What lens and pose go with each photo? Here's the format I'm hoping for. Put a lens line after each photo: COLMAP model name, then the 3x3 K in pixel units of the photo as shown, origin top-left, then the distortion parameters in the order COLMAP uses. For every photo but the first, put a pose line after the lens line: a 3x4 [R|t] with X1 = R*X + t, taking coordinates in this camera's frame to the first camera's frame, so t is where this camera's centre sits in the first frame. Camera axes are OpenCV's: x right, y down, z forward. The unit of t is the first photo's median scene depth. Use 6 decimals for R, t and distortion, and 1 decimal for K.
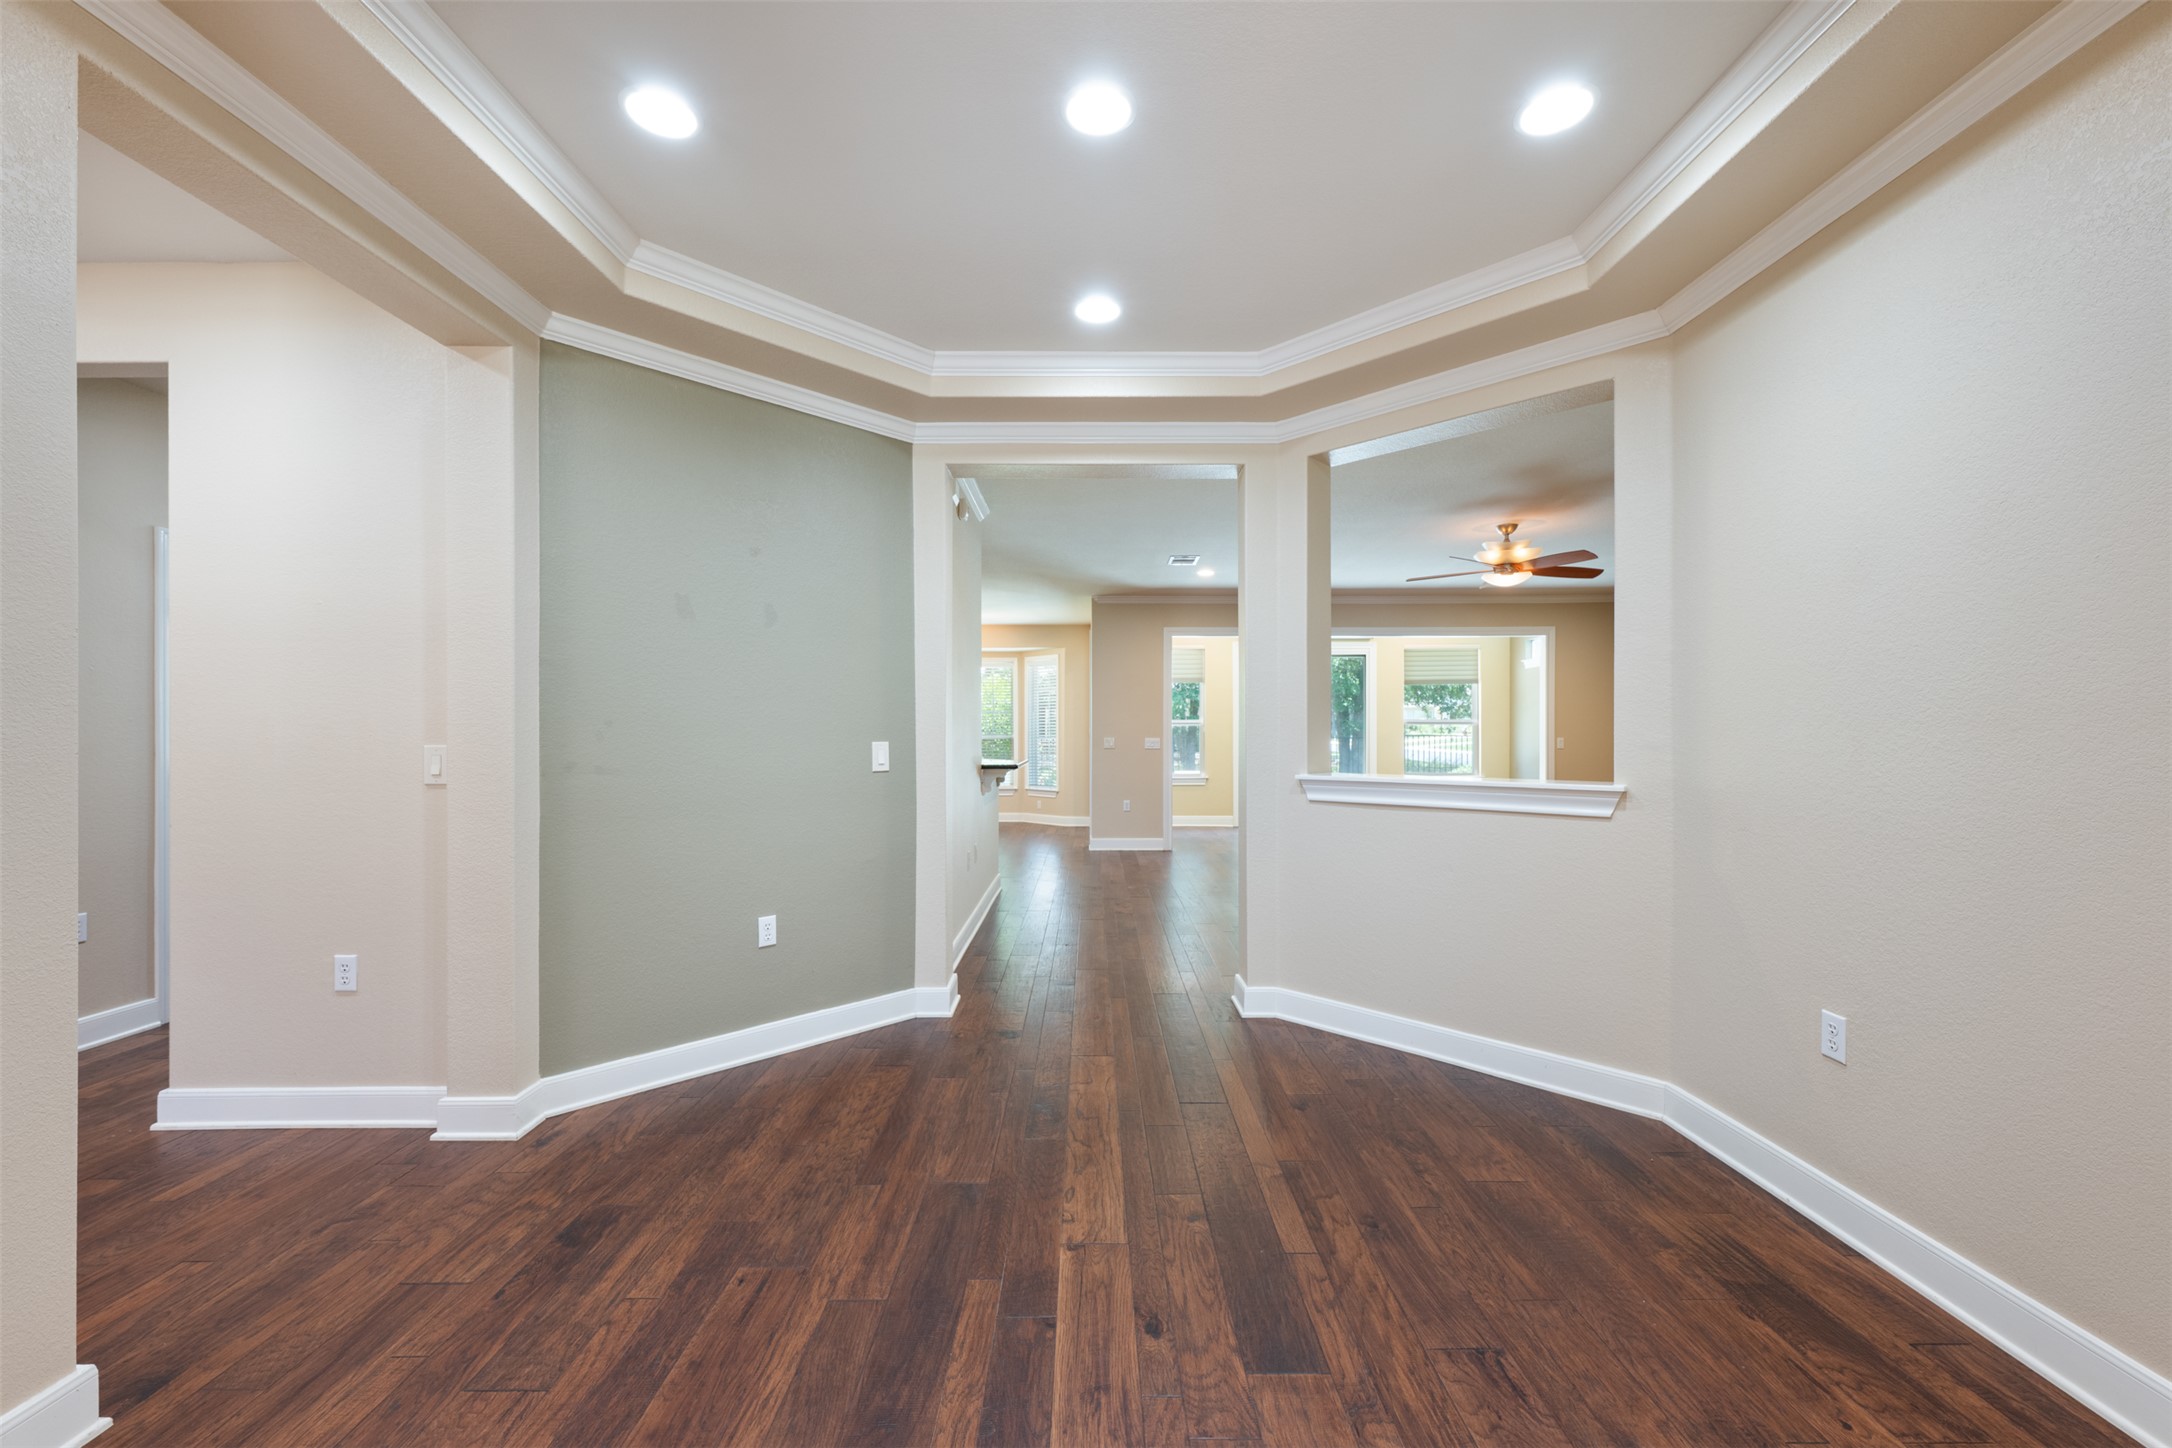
lens RADIAL K [[868.2, 0, 1087.7], [0, 868.2, 728.1], [0, 0, 1]] dist [-0.000498, 0.000040]
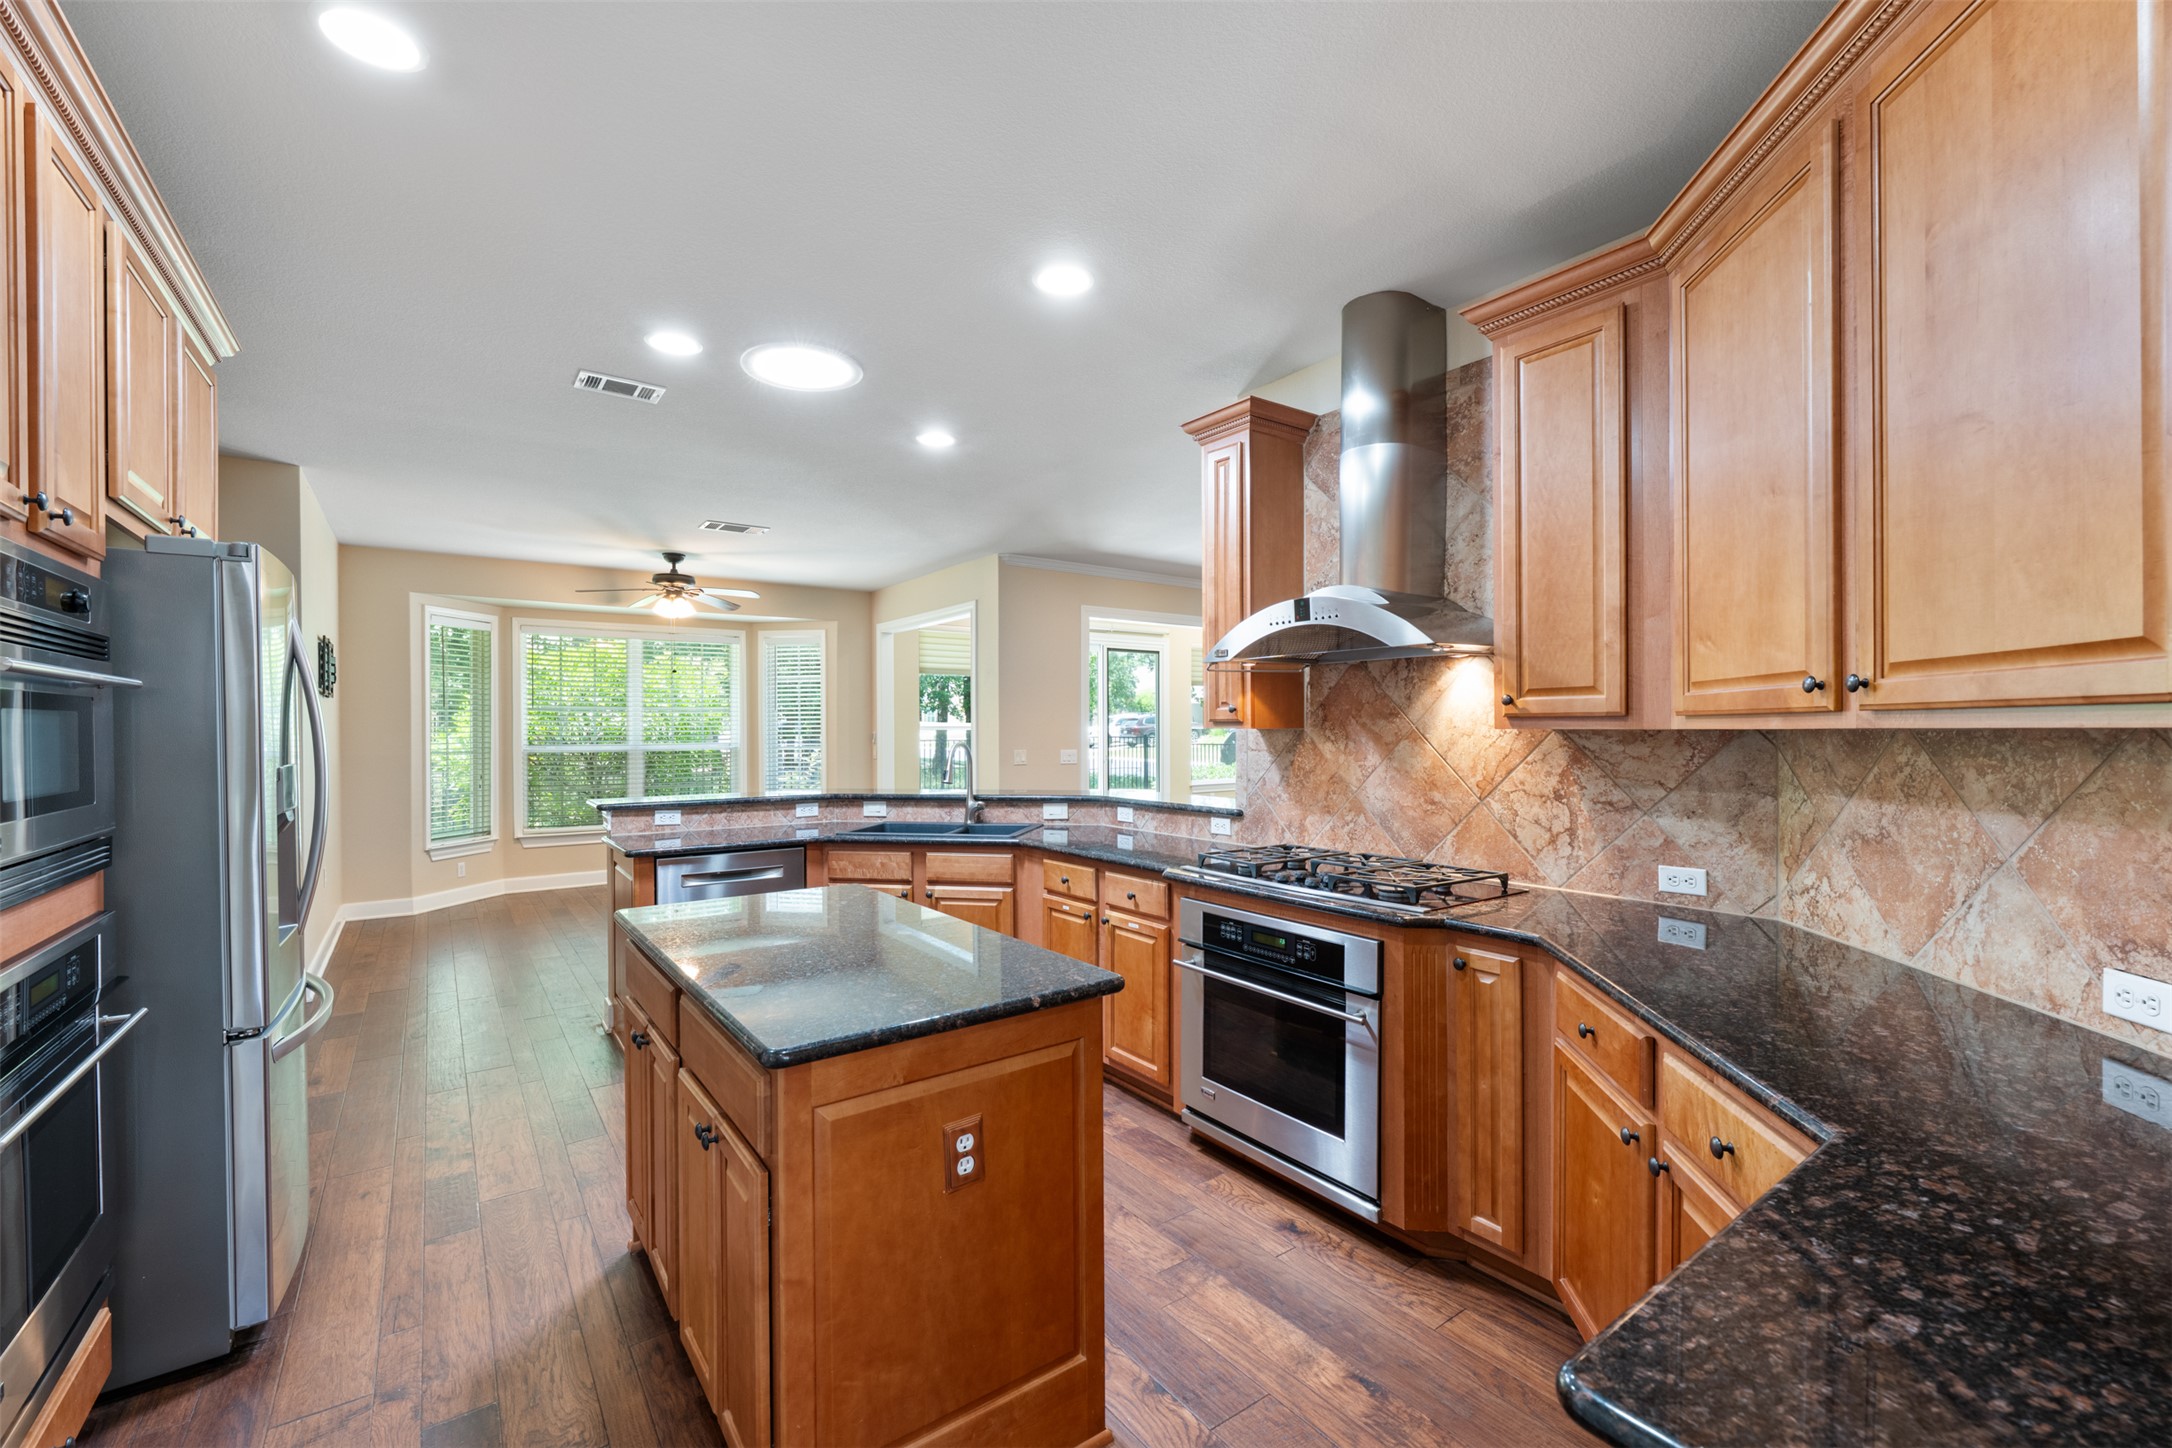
lens RADIAL K [[889.7, 0, 1085.0], [0, 889.7, 736.6], [0, 0, 1]] dist [-0.000726, -0.000189]
pose [[0.807535, -0.006497, 0.589784, -1.536008], [-0.001040, 0.999922, 0.012438, -0.040433], [-0.589819, -0.010658, 0.807465, 1.467300]]
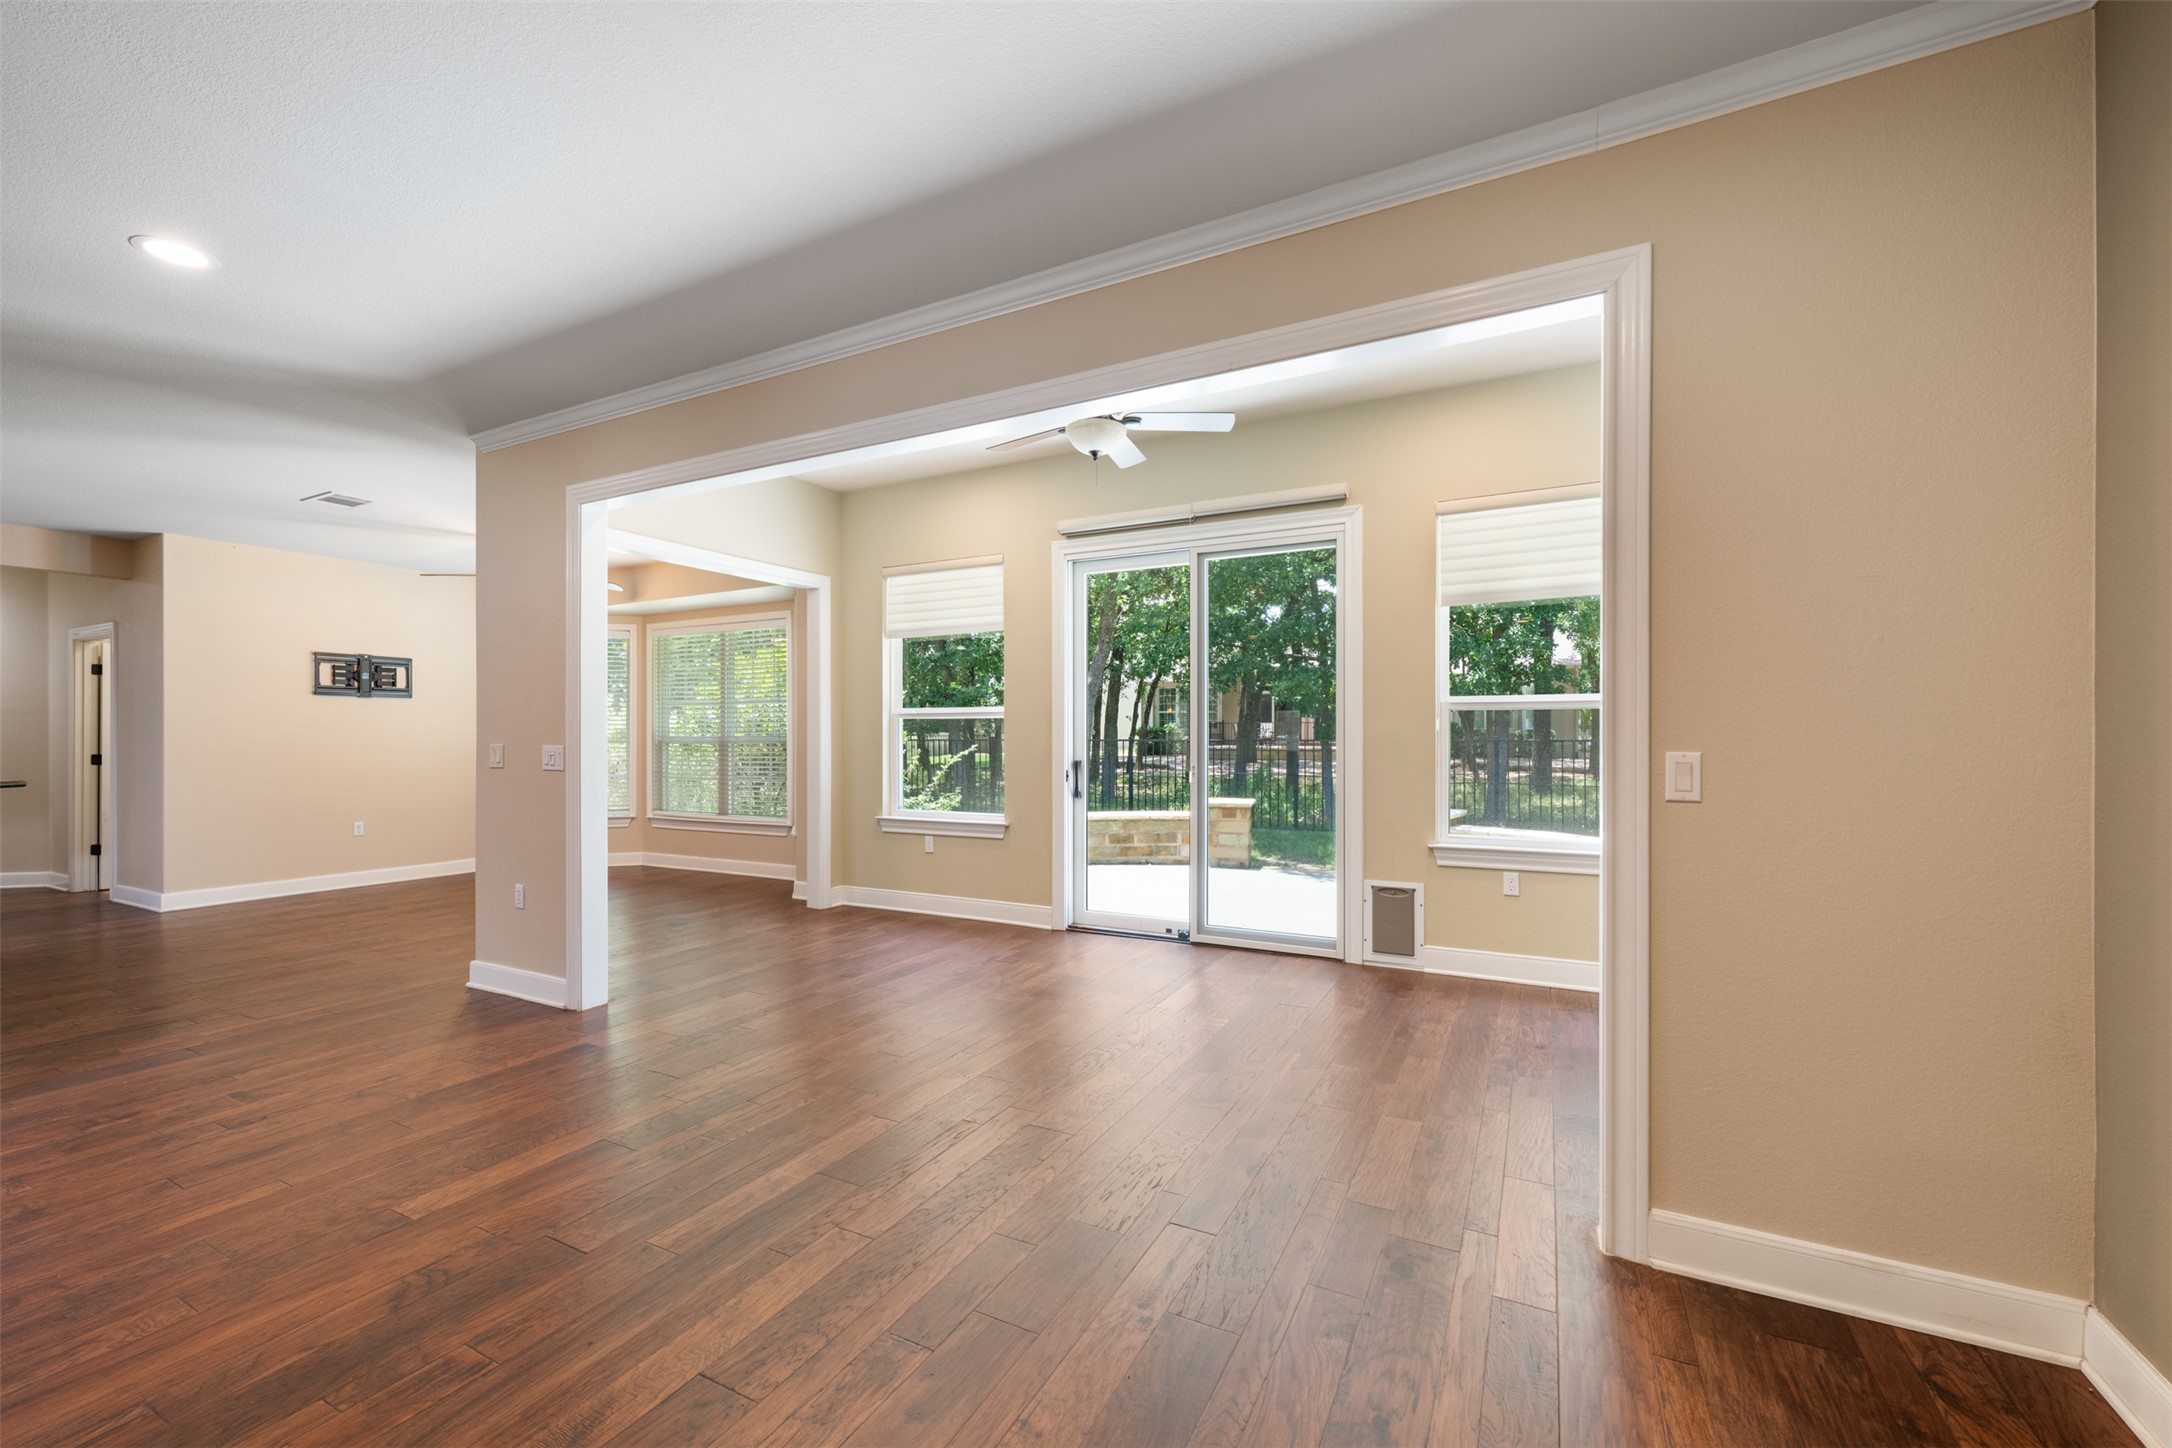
lens RADIAL K [[868.2, 0, 1068.4], [0, 868.2, 735.8], [0, 0, 1]] dist [-0.000498, 0.000040]
pose [[0.884856, -0.002959, -0.465855, 2.075209], [0.006240, 0.999965, 0.005501, 0.024378], [0.465823, -0.007774, 0.884844, 2.997186]]
